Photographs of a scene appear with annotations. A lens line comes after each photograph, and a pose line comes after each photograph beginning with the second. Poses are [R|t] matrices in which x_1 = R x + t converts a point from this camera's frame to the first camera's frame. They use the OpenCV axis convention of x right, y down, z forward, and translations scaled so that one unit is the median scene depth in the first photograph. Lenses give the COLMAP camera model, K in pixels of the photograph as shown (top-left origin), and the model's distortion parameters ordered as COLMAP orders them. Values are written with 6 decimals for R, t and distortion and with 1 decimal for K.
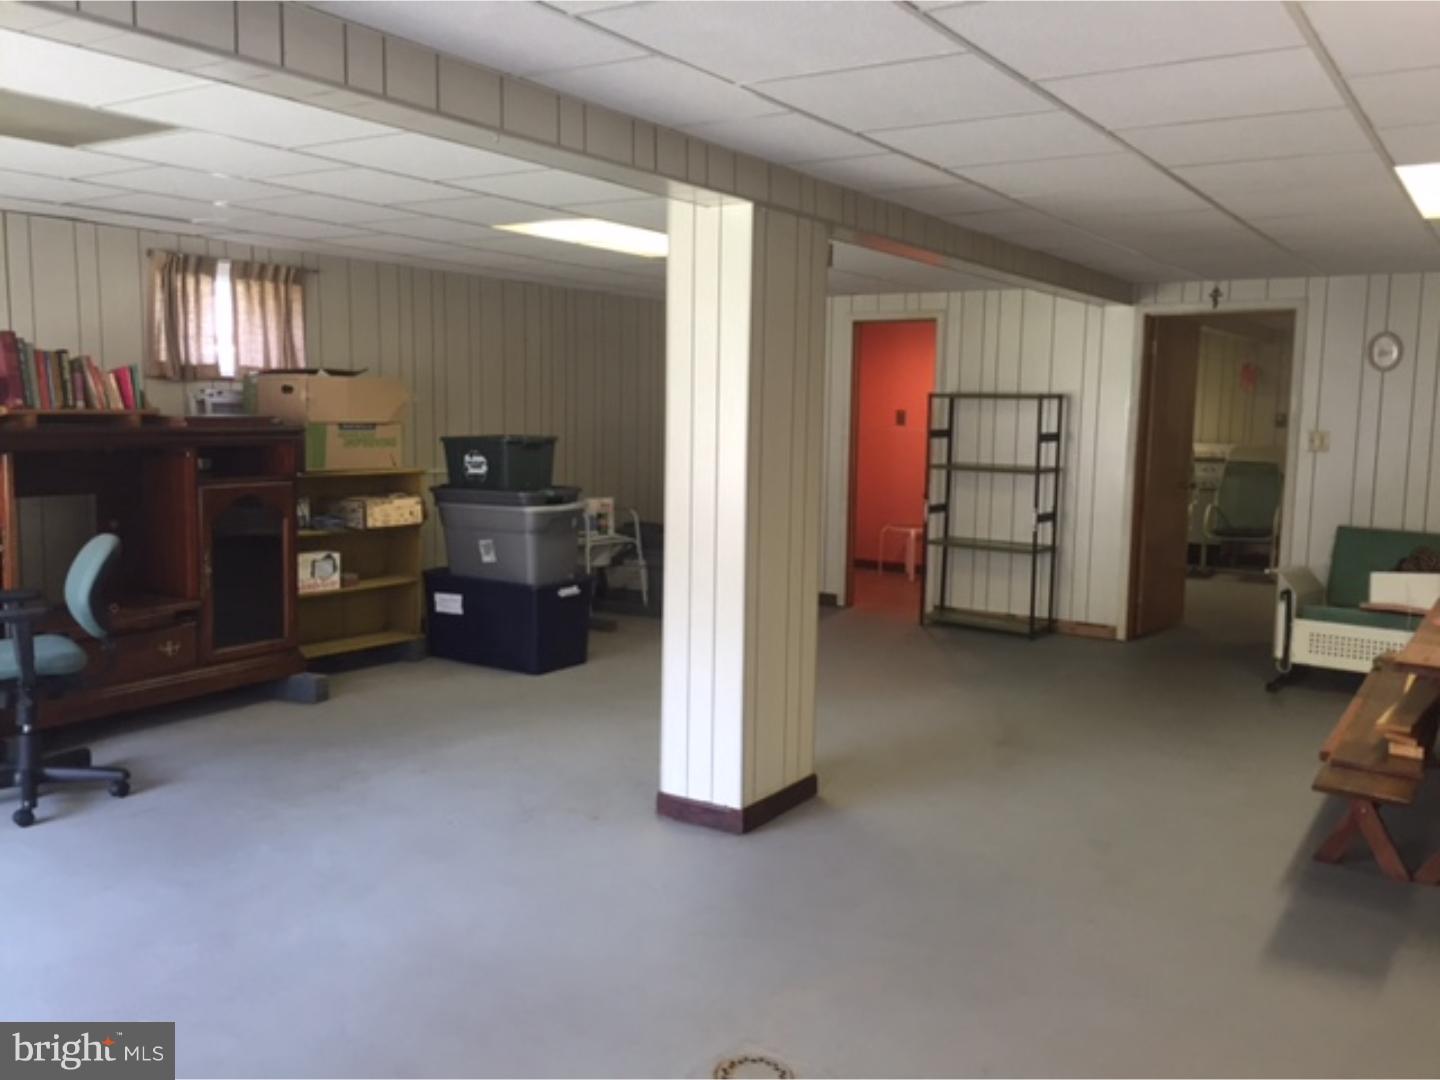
lens RADIAL K [[1228.1, 0, 726.2], [0, 1228.1, 533.5], [0, 0, 1]] dist [0.066787, -0.065486]
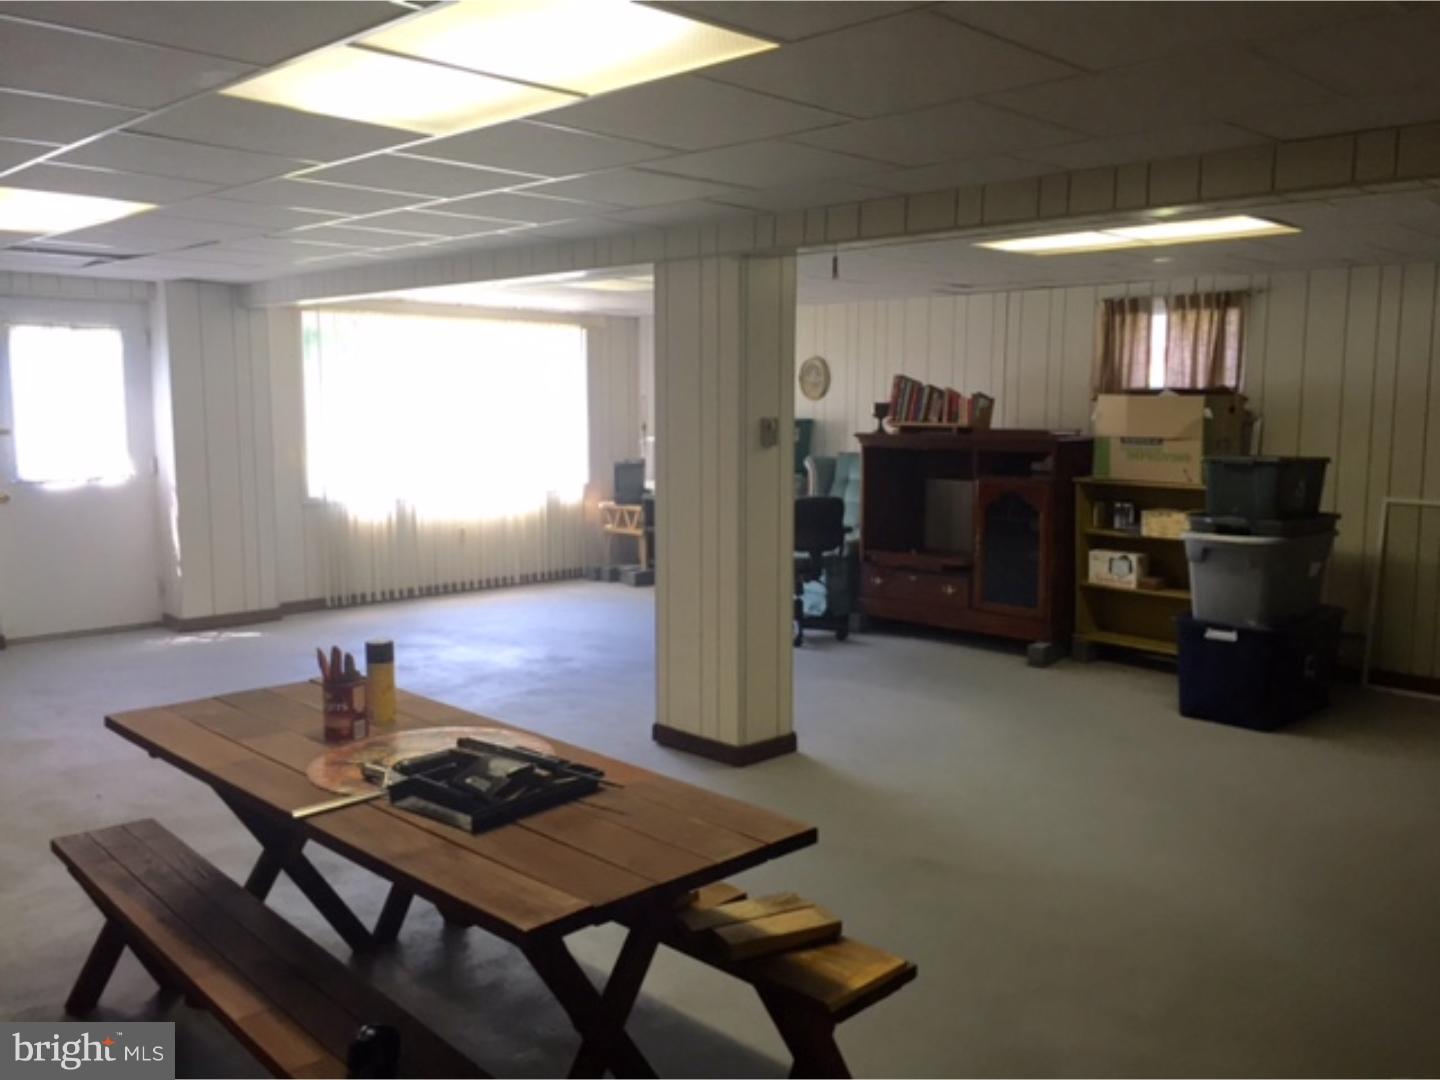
lens RADIAL K [[1228.1, 0, 727.5], [0, 1228.1, 541.7], [0, 0, 1]] dist [0.066787, -0.065486]
pose [[-0.205538, 0.095071, -0.974020, 0.834191], [-0.111059, 0.986575, 0.119733, -0.088988], [0.972327, 0.132784, -0.192220, 0.866325]]
